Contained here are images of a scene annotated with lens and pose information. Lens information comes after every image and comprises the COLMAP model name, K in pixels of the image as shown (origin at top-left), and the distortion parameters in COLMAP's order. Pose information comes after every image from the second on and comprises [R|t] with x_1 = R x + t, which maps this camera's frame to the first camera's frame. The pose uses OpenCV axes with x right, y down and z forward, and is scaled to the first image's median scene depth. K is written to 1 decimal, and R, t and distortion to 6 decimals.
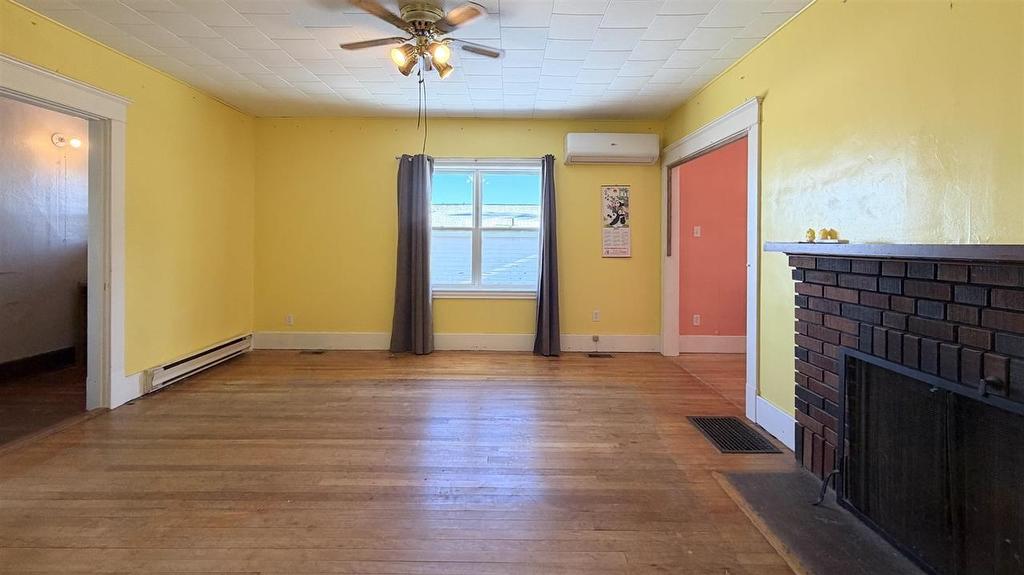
lens RADIAL K [[420.4, 0, 510.3], [0, 420.4, 238.6], [0, 0, 1]] dist [0.000160, -0.000035]
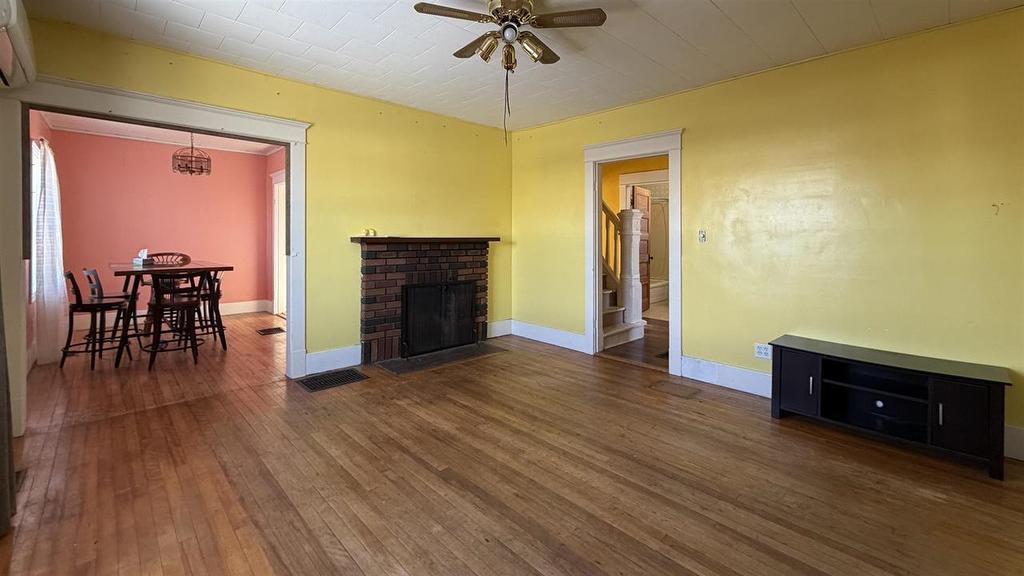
lens RADIAL K [[420.4, 0, 510.3], [0, 420.4, 239.1], [0, 0, 1]] dist [0.000160, -0.000035]
pose [[-0.697592, -0.013142, 0.716375, -0.484189], [-0.014390, 0.999887, 0.004331, 0.001609], [-0.716351, -0.007287, -0.697702, 0.898232]]
